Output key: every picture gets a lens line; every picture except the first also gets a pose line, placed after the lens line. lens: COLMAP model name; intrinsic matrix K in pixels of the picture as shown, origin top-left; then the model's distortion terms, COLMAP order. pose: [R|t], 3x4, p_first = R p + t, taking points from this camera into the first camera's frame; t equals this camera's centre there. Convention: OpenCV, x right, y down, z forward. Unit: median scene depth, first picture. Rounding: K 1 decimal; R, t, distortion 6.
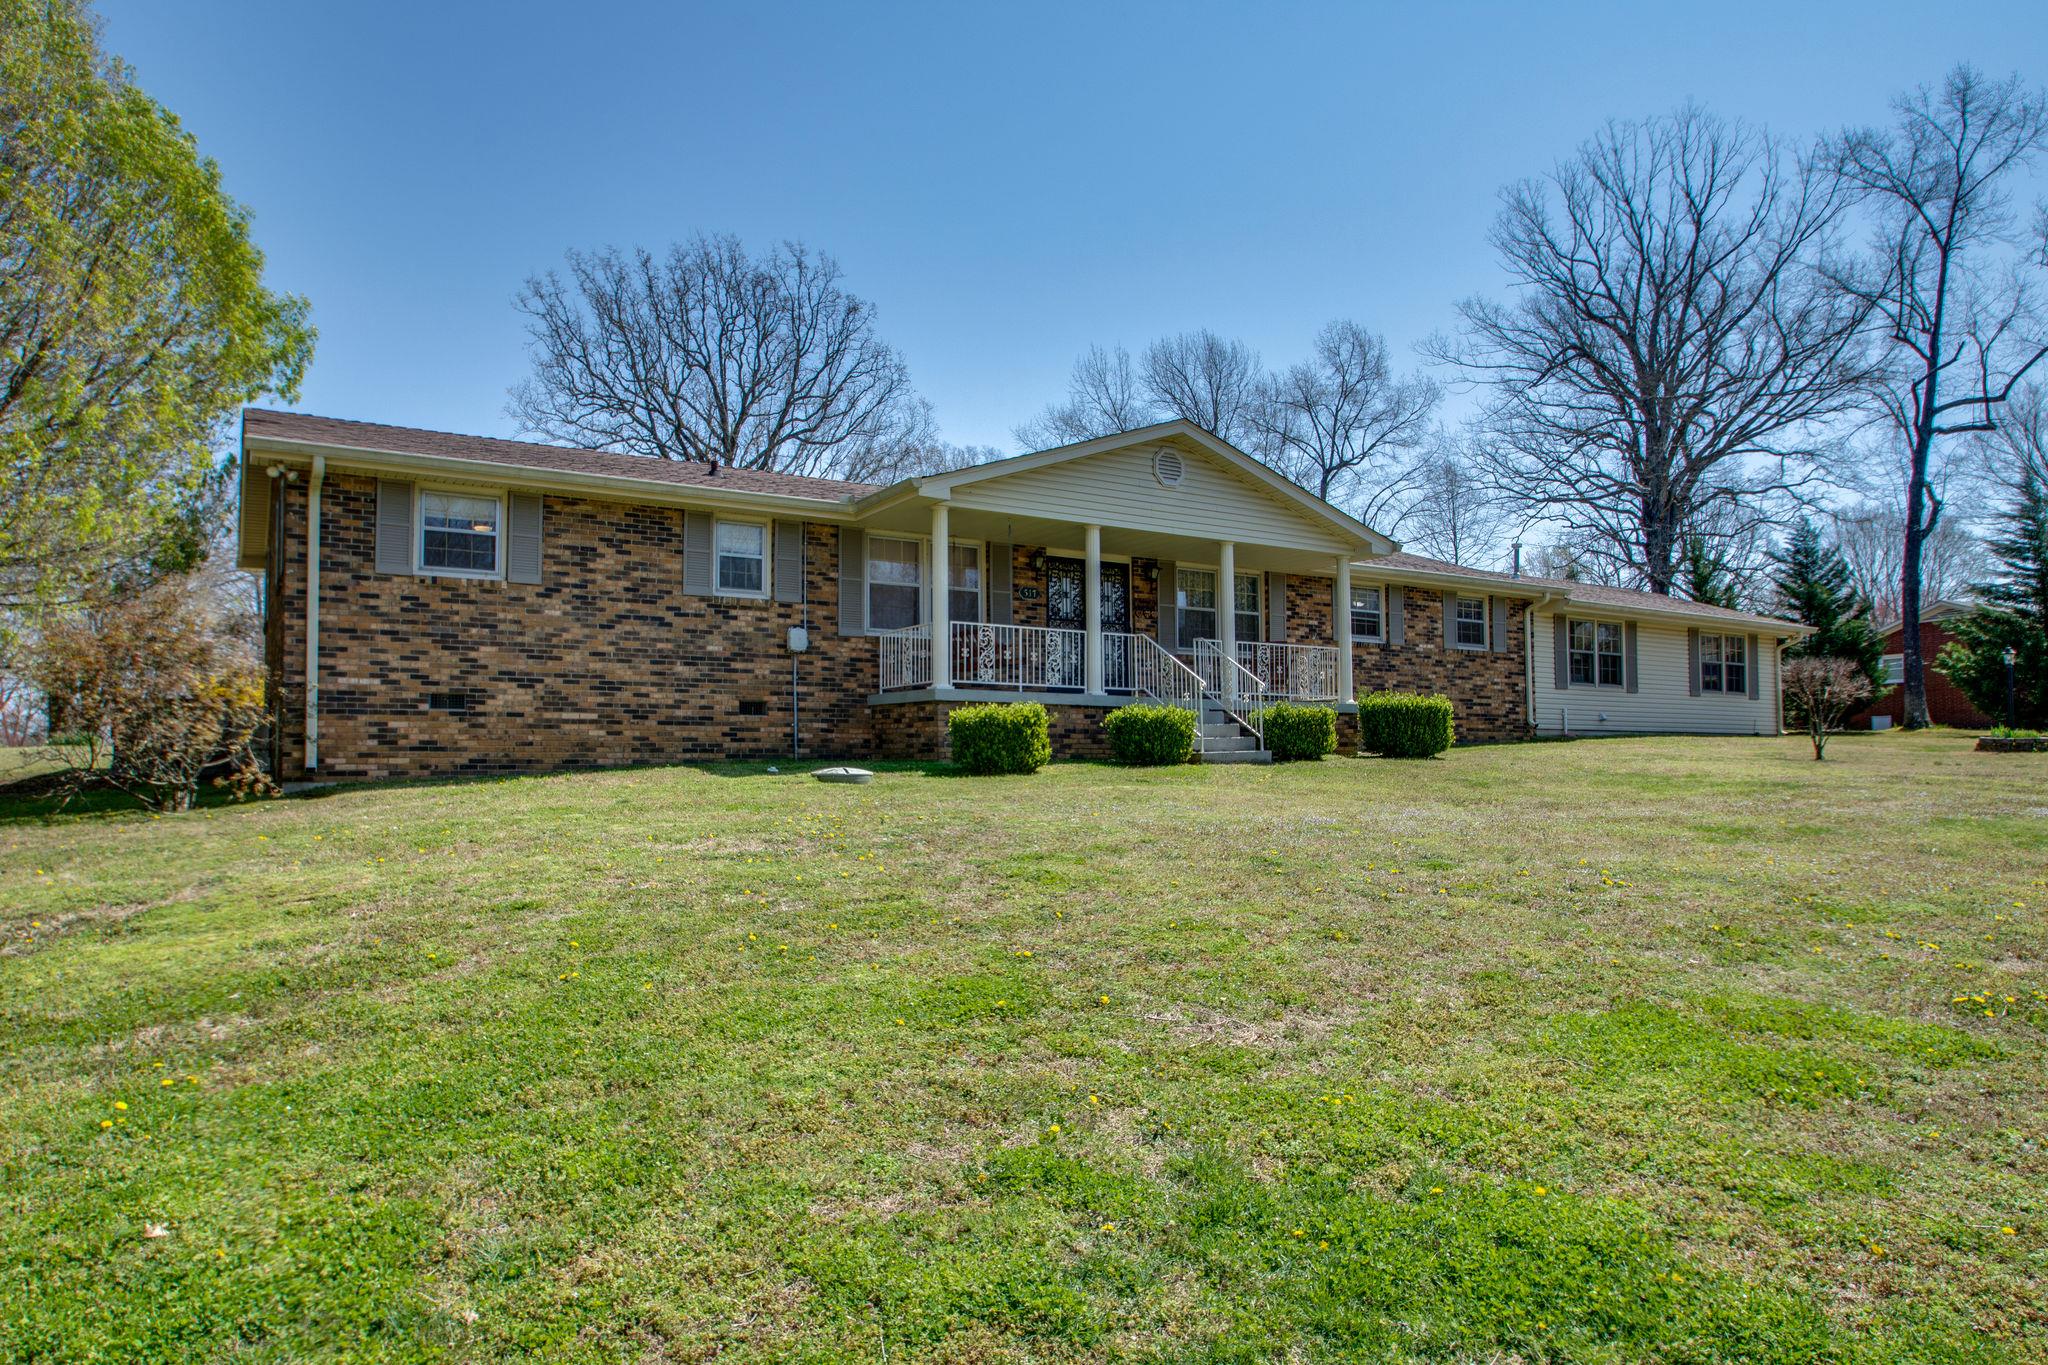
lens RADIAL K [[1188.7, 0, 948.5], [0, 1188.7, 683.8], [0, 0, 1]] dist [-0.026002, -0.000426]
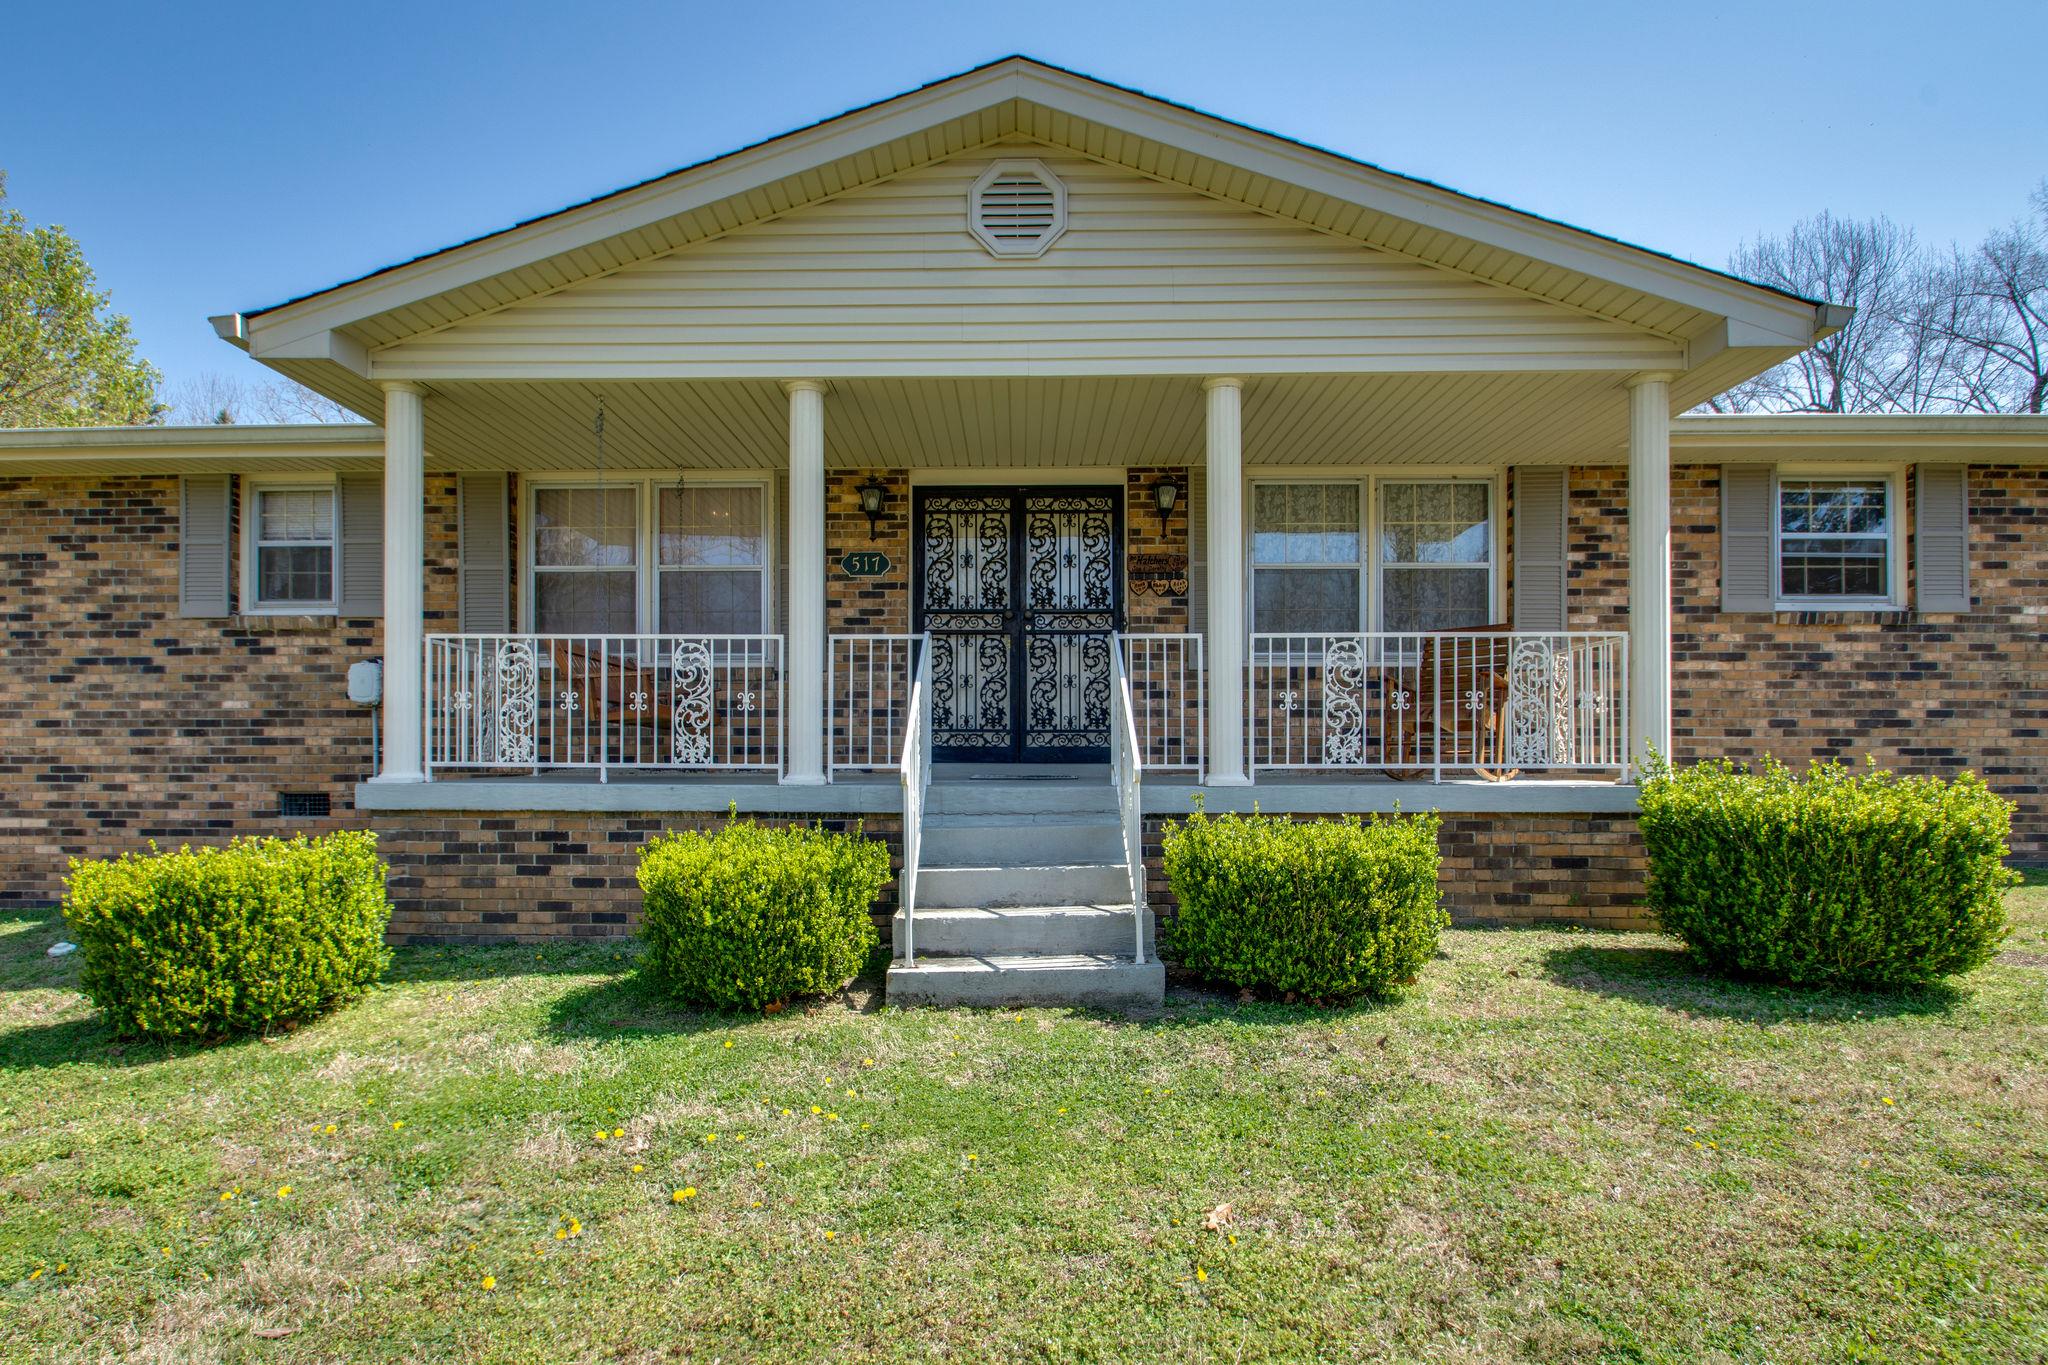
lens RADIAL K [[963.5, 0, 1024.2], [0, 963.5, 724.6], [0, 0, 1]] dist [0.002410, -0.009722]
pose [[0.862860, -0.015521, -0.505205, 0.392067], [0.033761, 0.999066, 0.026968, -0.020215], [0.504315, -0.040326, 0.862578, 0.802520]]
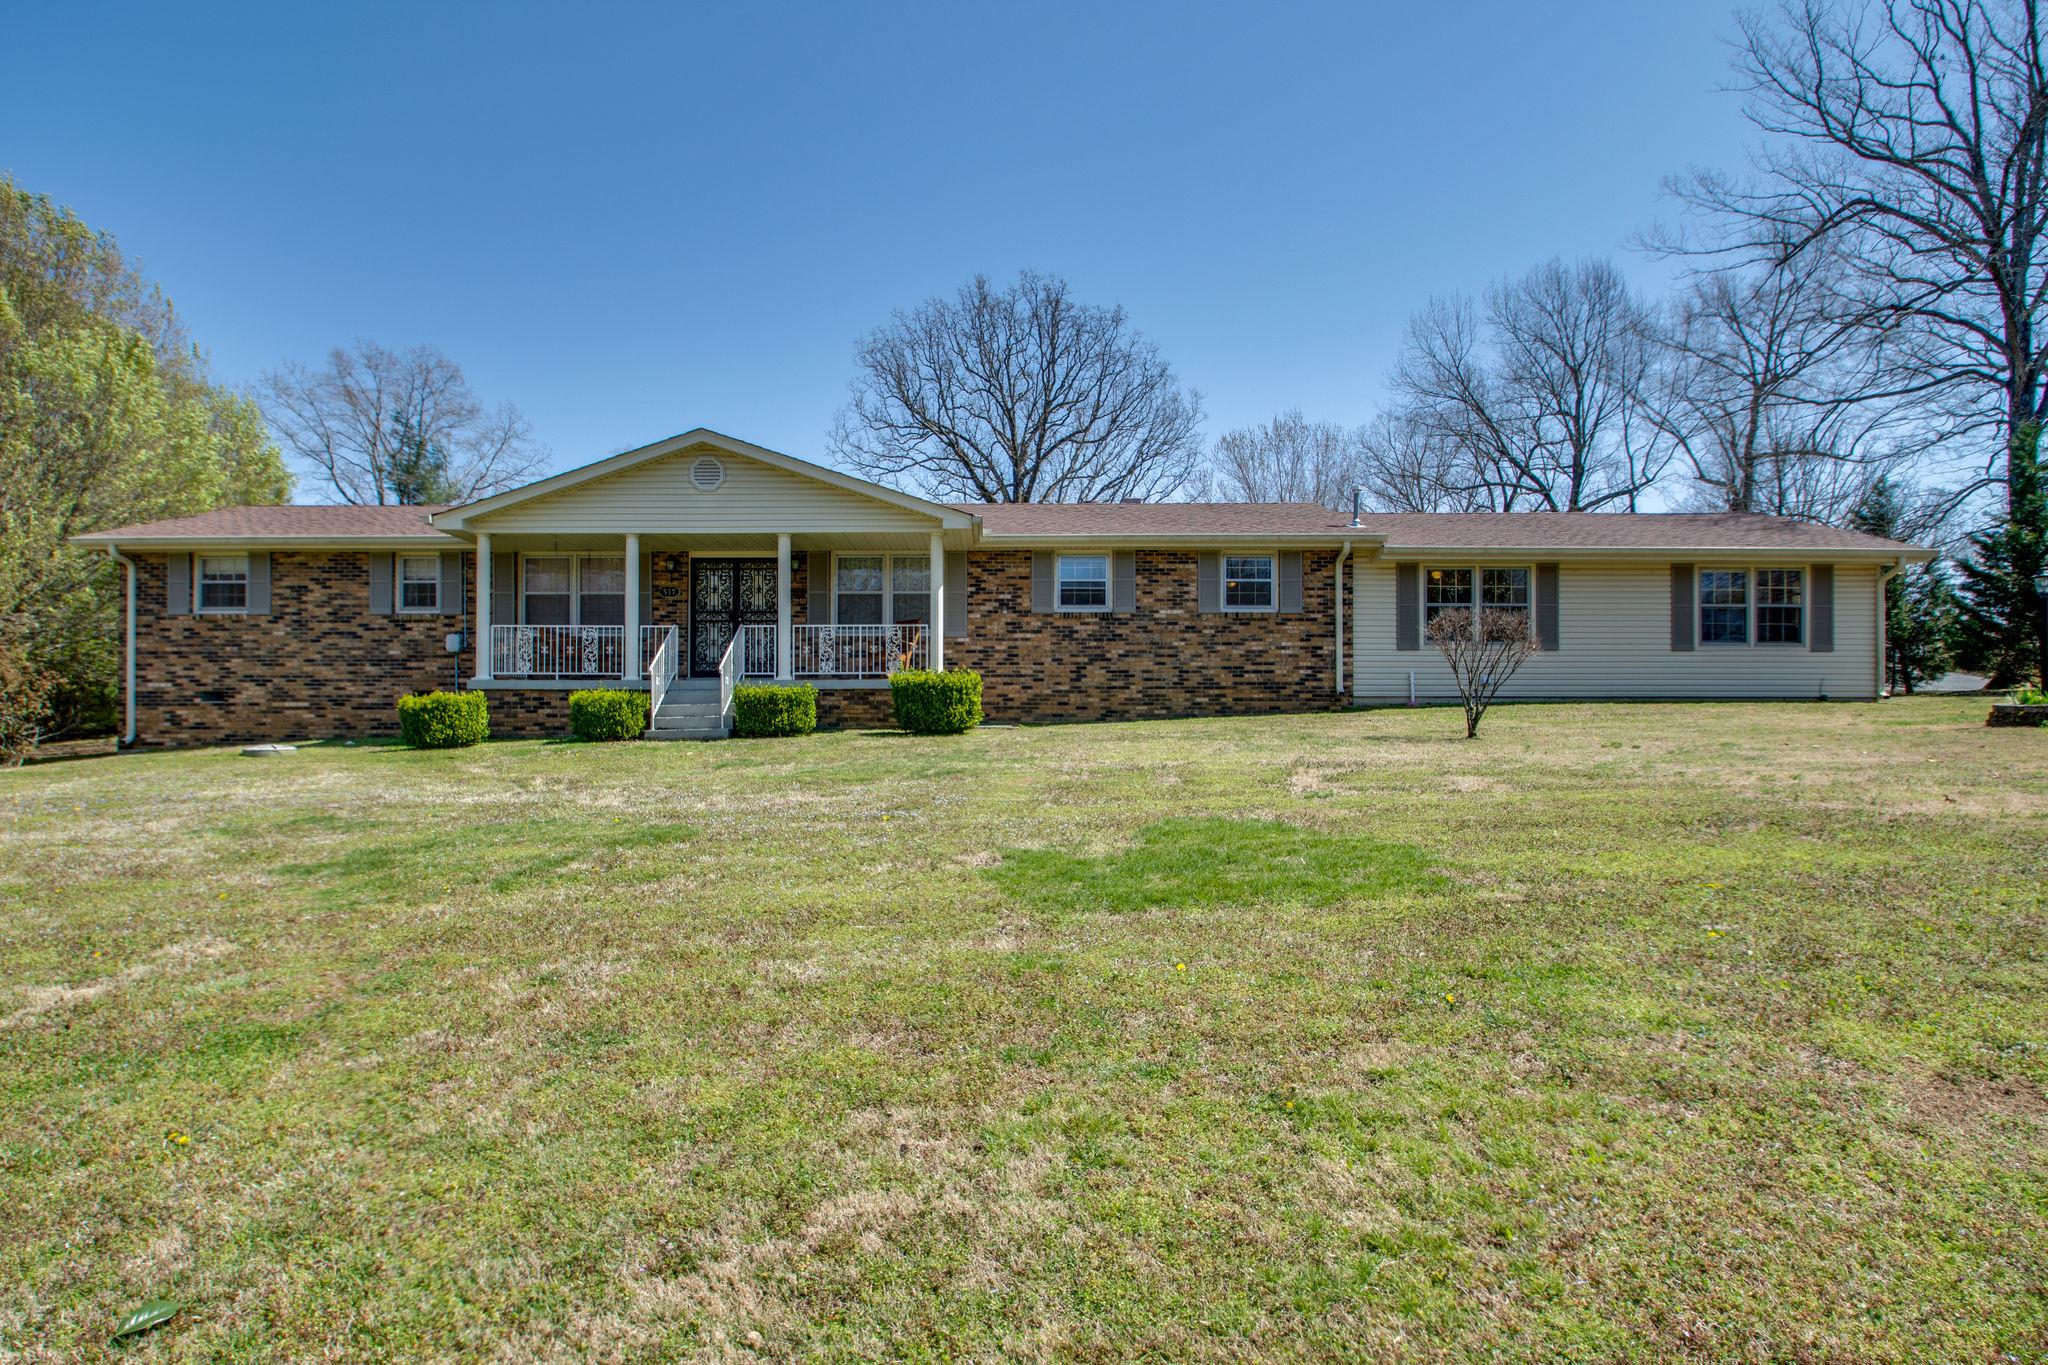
lens RADIAL K [[1041.7, 0, 1016.4], [0, 1041.7, 674.0], [0, 0, 1]] dist [-0.000234, -0.001499]
pose [[0.870121, -0.021586, -0.492366, 1.029972], [0.034248, 0.999274, 0.016715, -0.000846], [0.491647, -0.031407, 0.870228, 0.319895]]
